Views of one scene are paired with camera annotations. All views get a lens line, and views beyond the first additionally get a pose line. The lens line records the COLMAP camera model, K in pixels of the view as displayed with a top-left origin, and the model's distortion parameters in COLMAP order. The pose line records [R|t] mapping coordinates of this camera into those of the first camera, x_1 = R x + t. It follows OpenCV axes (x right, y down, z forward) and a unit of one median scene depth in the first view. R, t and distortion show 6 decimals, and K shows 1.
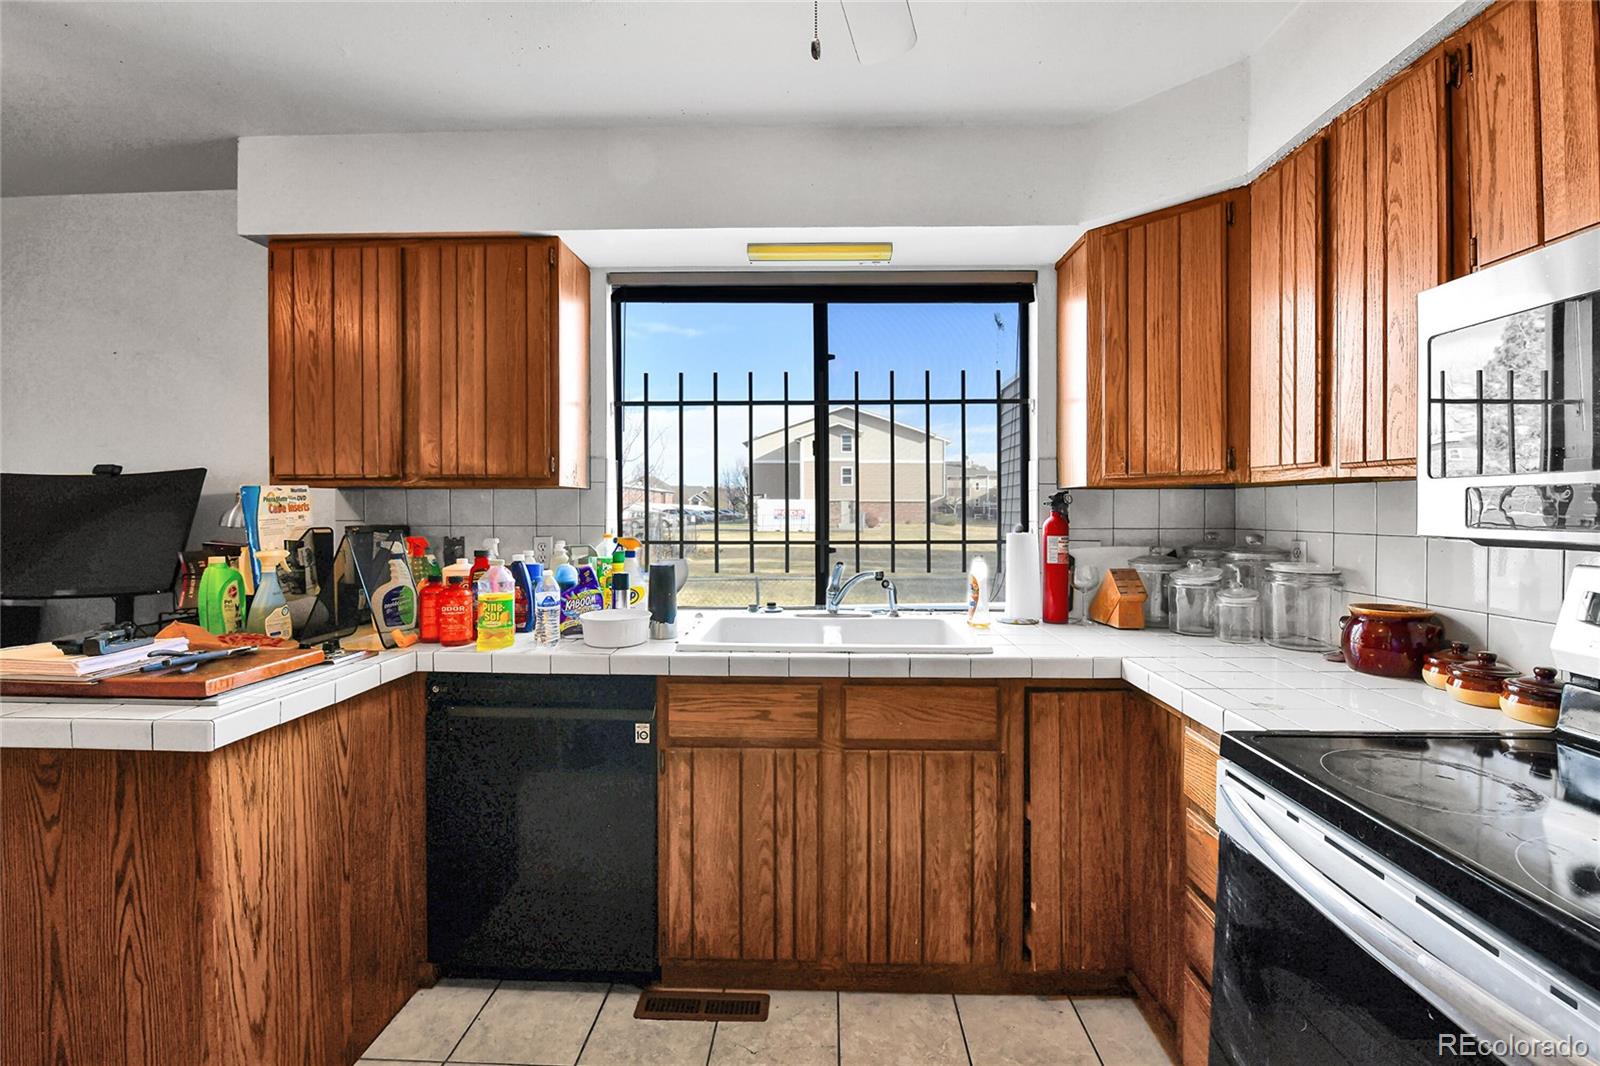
lens RADIAL K [[694.4, 0, 799.7], [0, 694.4, 524.2], [0, 0, 1]] dist [-0.000409, -0.008436]
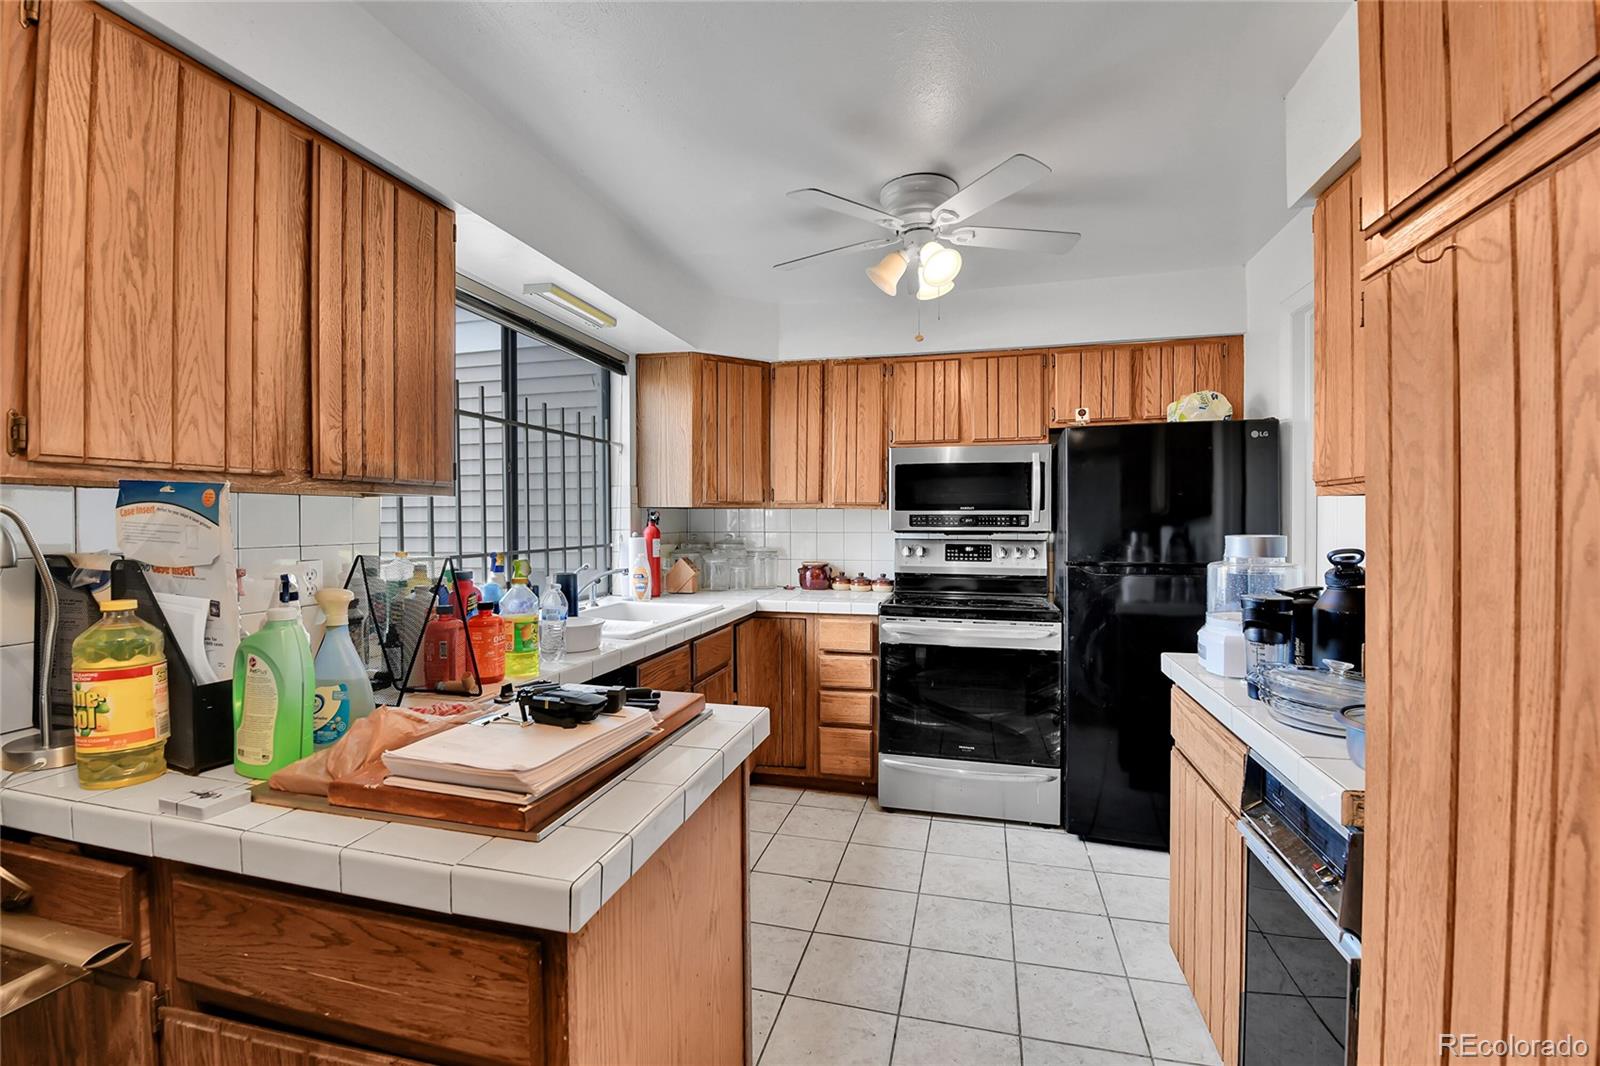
lens RADIAL K [[694.4, 0, 799.7], [0, 694.4, 524.2], [0, 0, 1]] dist [-0.000409, -0.008436]
pose [[0.221201, -0.007681, 0.975198, -1.114972], [0.019520, 0.999804, 0.003447, -0.014968], [-0.975033, 0.018274, 0.221307, 0.390610]]
